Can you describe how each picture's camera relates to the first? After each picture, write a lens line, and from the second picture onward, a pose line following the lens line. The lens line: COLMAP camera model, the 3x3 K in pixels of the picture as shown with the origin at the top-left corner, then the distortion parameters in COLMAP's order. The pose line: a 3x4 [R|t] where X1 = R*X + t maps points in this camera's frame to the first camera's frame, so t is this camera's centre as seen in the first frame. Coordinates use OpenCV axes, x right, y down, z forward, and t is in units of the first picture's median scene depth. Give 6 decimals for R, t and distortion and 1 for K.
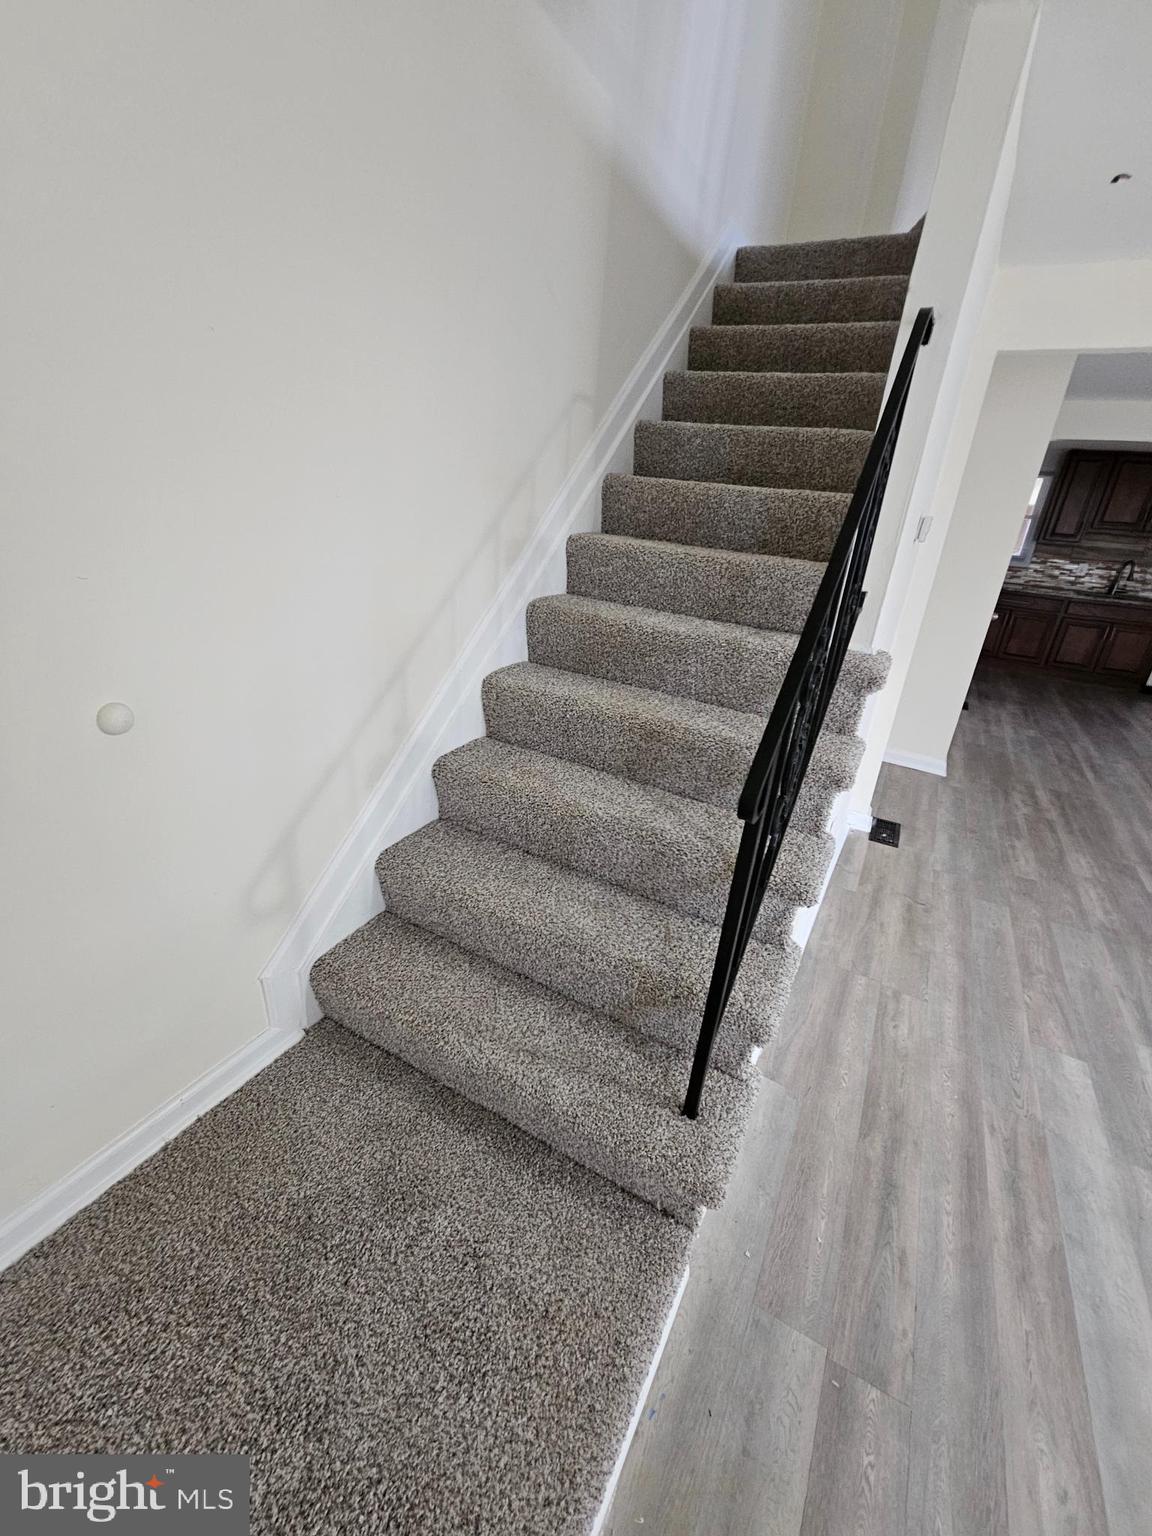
lens RADIAL K [[628.0, 0, 571.5], [0, 628.0, 770.5], [0, 0, 1]] dist [-0.001828, 0.000087]
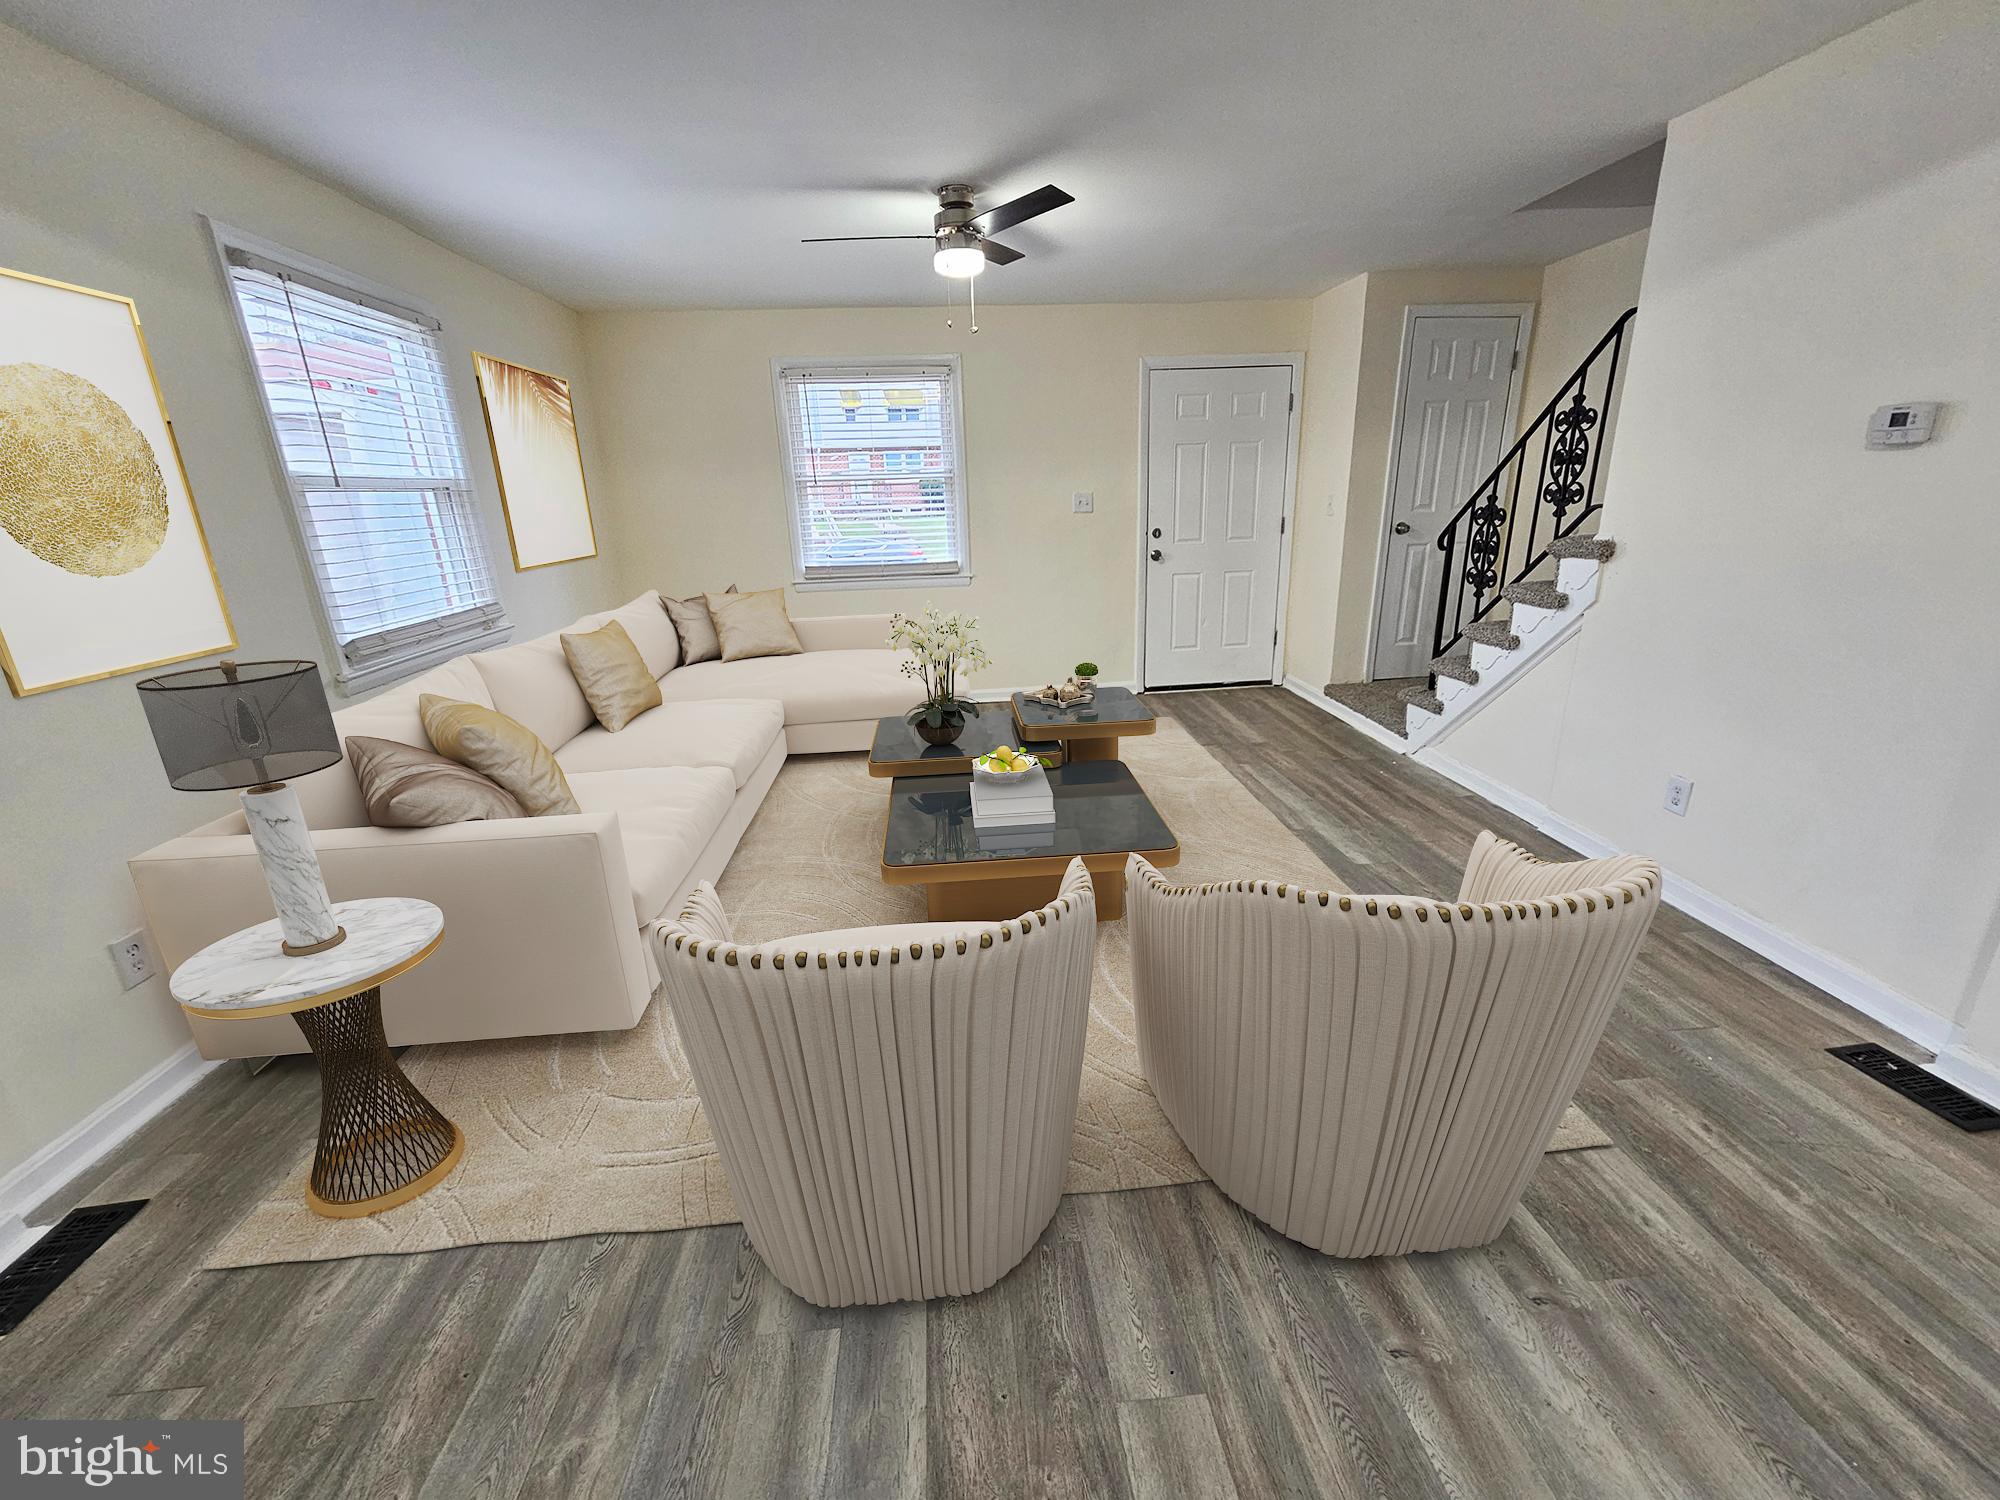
lens RADIAL K [[817.7, 0, 994.6], [0, 817.7, 751.1], [0, 0, 1]] dist [-0.001828, 0.000087]
pose [[-0.829570, 0.141995, -0.540047, 2.628199], [-0.228931, 0.795632, 0.560858, -0.527004], [0.509317, 0.588904, -0.627525, 1.768551]]
